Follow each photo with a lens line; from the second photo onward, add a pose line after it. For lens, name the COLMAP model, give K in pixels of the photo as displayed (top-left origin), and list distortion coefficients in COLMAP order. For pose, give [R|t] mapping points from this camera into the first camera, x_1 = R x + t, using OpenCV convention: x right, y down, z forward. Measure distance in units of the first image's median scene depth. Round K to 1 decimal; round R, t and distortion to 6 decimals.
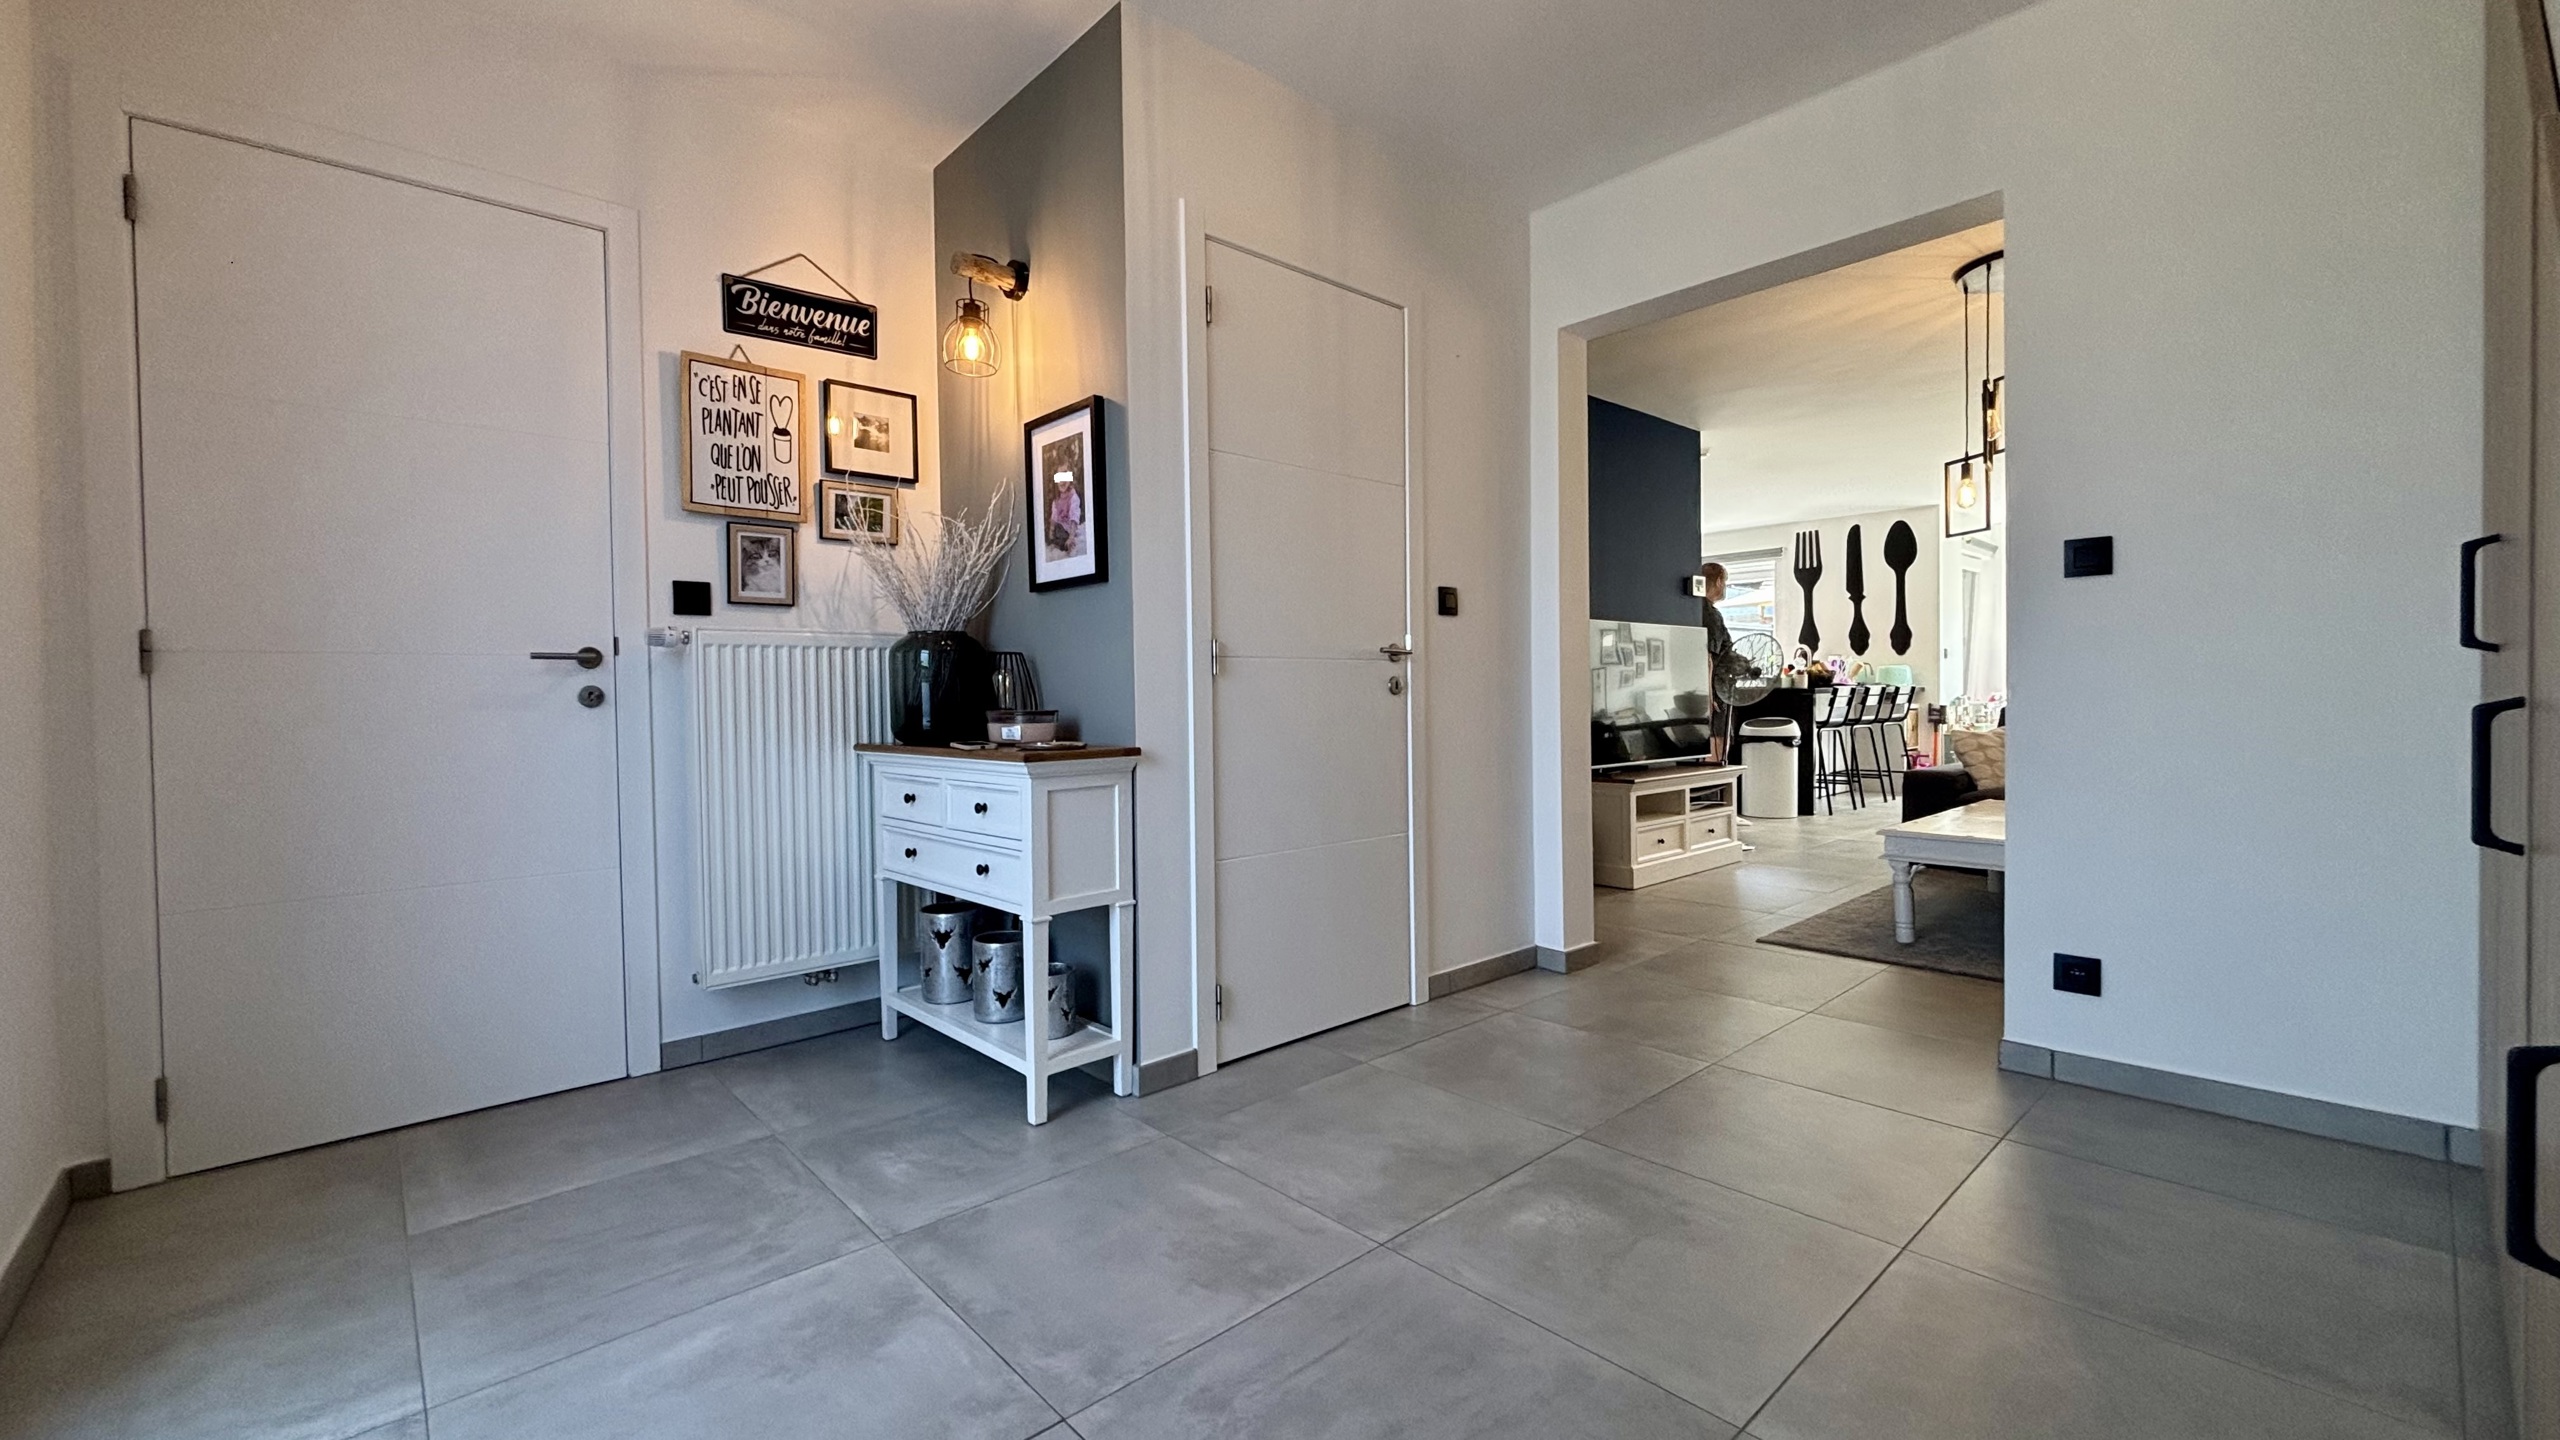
lens RADIAL K [[1029.9, 0, 1291.5], [0, 1029.9, 715.6], [0, 0, 1]] dist [0.002165, -0.000431]
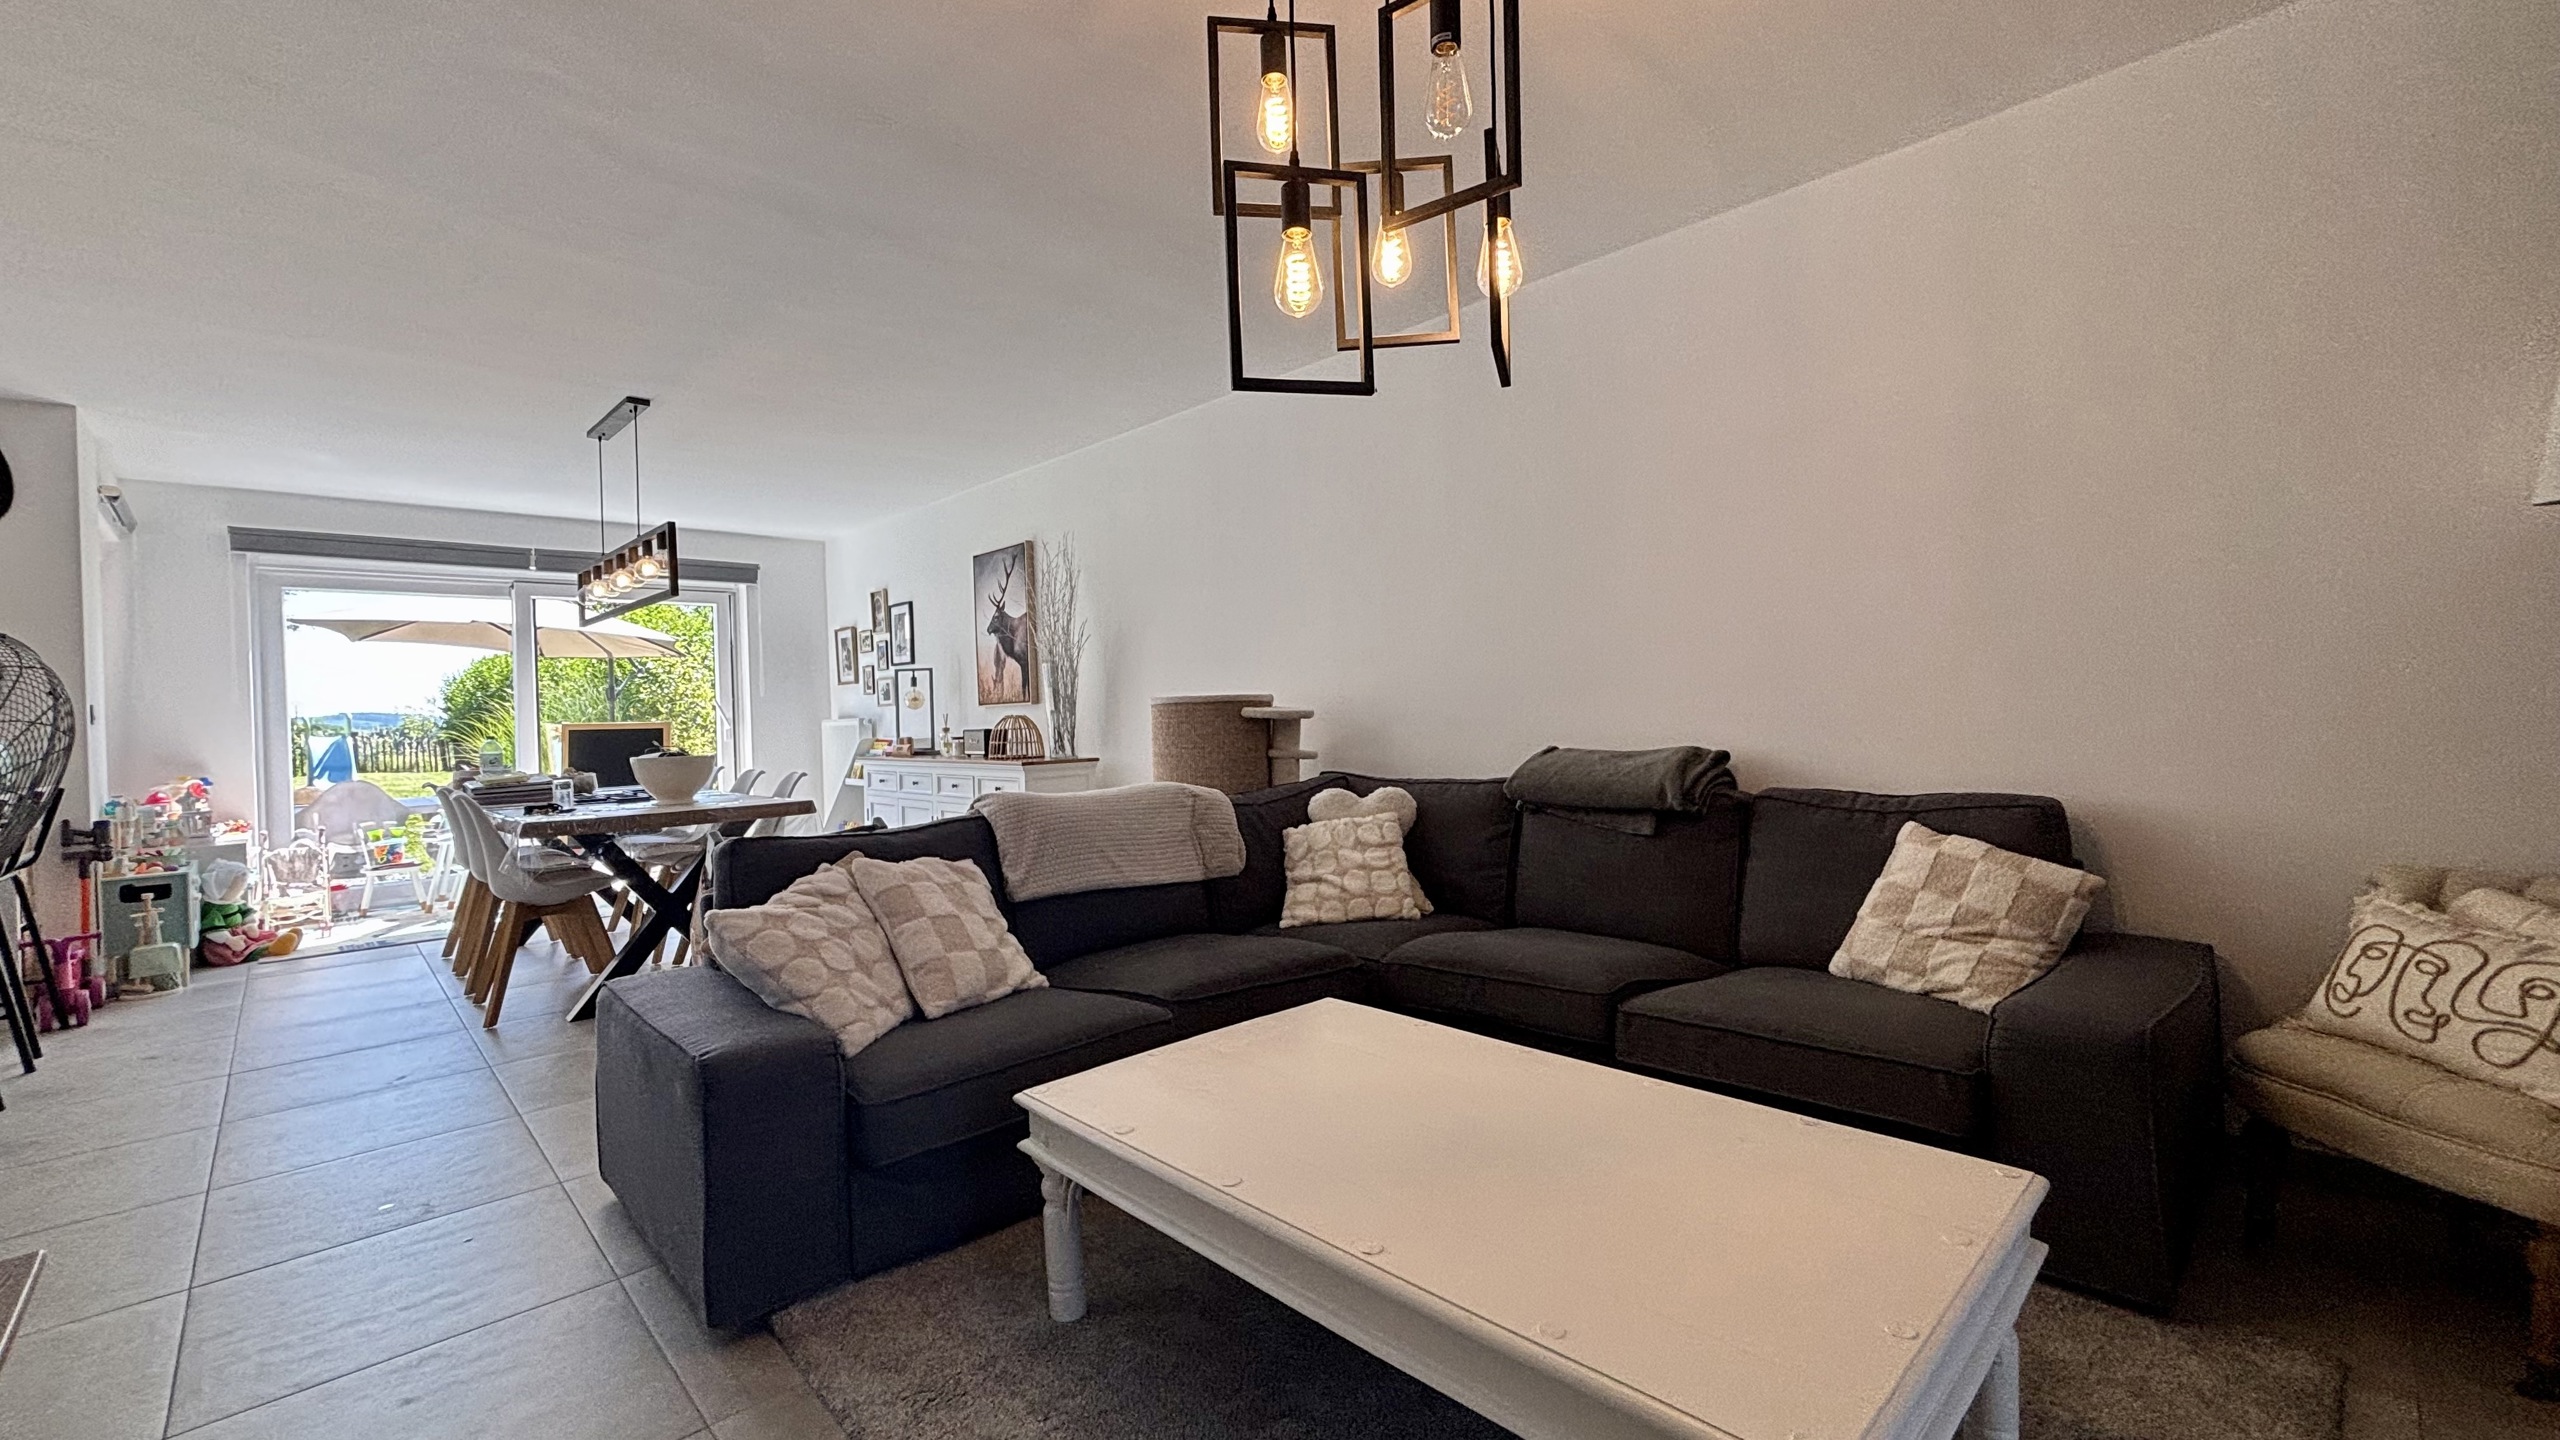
lens RADIAL K [[1029.9, 0, 1259.2], [0, 1029.9, 708.5], [0, 0, 1]] dist [0.002165, -0.000431]
pose [[-0.018841, 0.020977, 0.999602, 0.130297], [0.045390, 0.998767, -0.020104, -0.026600], [-0.998792, 0.044993, -0.019770, 0.442658]]
